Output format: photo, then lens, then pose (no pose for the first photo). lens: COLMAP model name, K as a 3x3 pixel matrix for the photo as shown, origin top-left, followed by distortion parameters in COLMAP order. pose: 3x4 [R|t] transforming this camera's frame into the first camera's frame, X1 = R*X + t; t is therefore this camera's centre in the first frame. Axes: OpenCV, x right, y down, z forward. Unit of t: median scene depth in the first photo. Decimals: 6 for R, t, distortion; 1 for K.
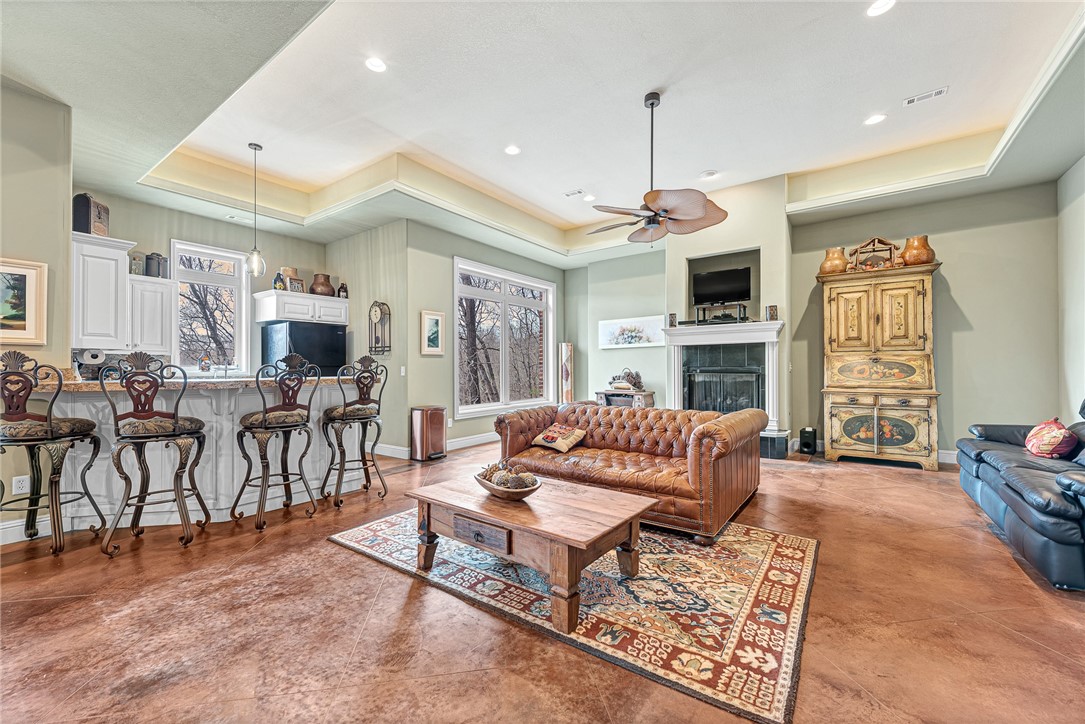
lens RADIAL K [[435.9, 0, 543.4], [0, 435.9, 363.7], [0, 0, 1]] dist [0.012391, -0.000162]
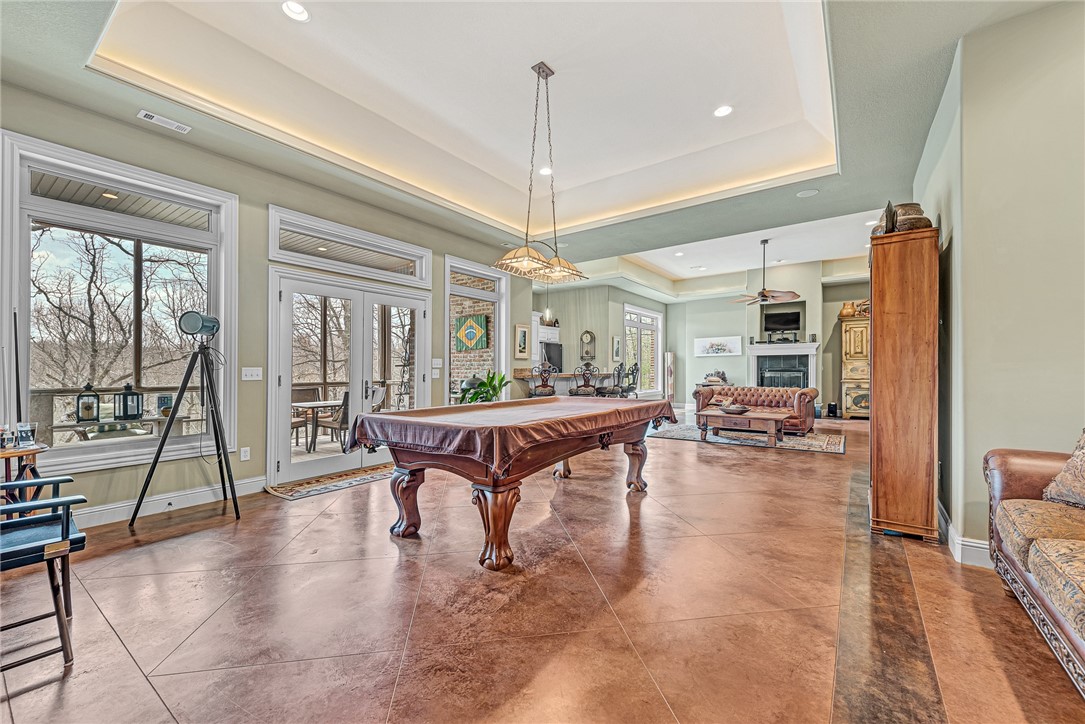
lens RADIAL K [[435.9, 0, 542.2], [0, 435.9, 367.7], [0, 0, 1]] dist [0.012391, -0.000162]
pose [[0.999992, 0.001008, -0.003962, -0.563904], [-0.000982, 0.999978, 0.006583, -0.004729], [0.003969, -0.006579, 0.999970, -0.777791]]
